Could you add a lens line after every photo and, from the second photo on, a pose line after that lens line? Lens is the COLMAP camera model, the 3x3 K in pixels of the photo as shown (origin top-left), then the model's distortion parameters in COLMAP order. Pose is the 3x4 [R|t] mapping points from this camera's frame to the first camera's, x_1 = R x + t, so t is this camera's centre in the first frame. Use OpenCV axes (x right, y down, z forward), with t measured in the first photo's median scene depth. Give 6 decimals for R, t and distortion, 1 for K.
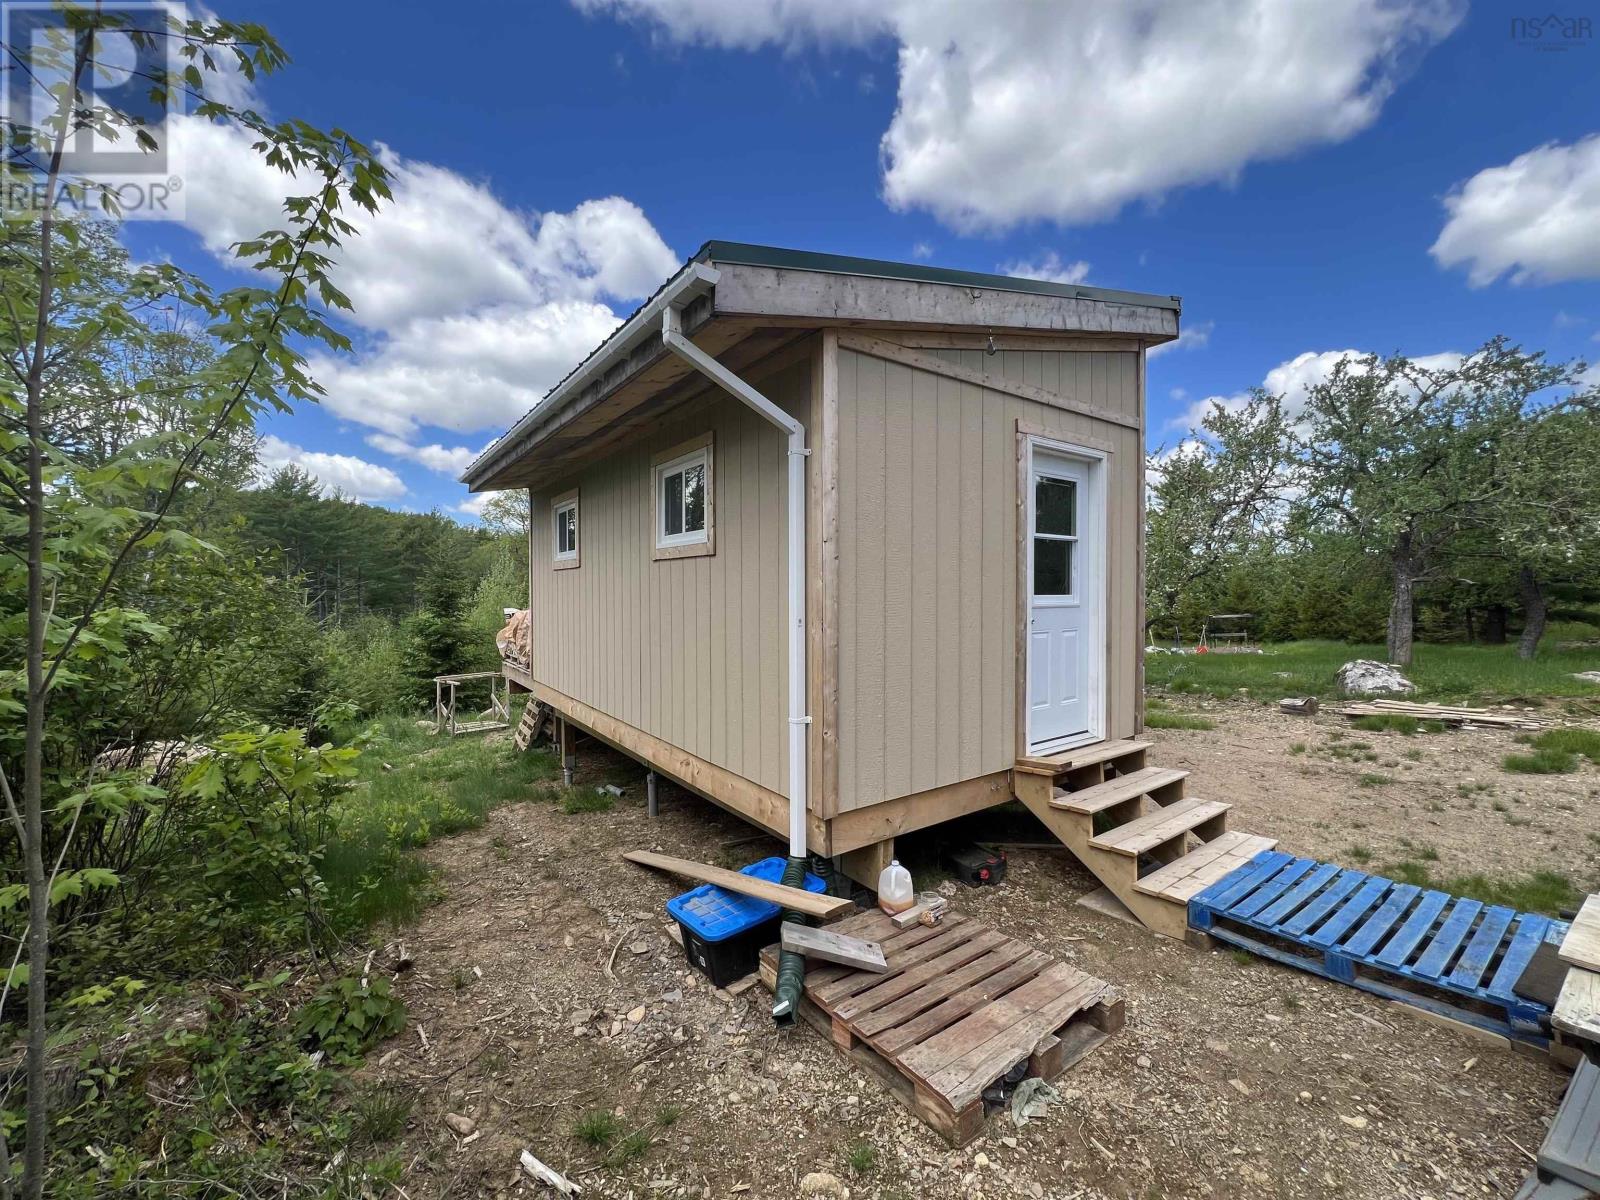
lens RADIAL K [[636.7, 0, 800.0], [0, 636.7, 600.0], [0, 0, 1]] dist [-0.000689, -0.000260]
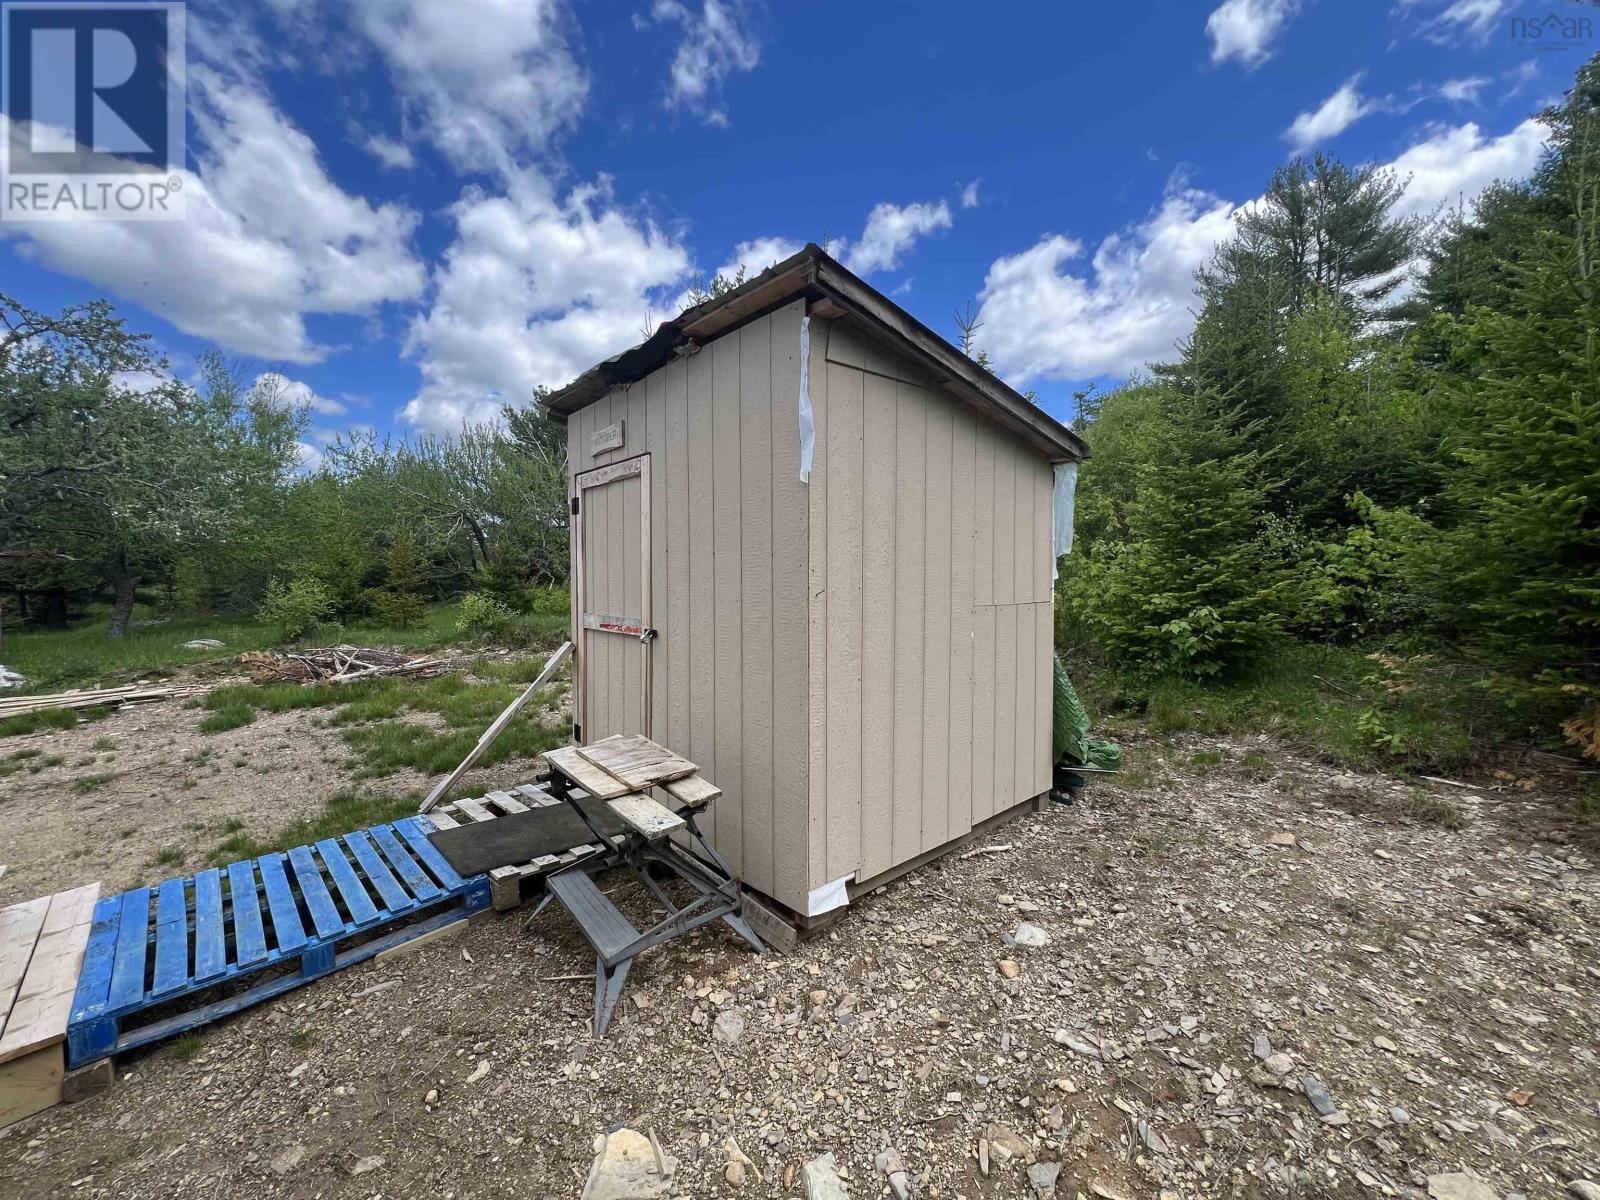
lens RADIAL K [[636.7, 0, 800.0], [0, 636.7, 600.0], [0, 0, 1]] dist [-0.000689, -0.000260]
pose [[-0.149678, -0.031794, 0.988223, -0.058306], [0.015175, 0.999291, 0.034448, 0.068578], [-0.988618, 0.020152, -0.149090, 0.420239]]
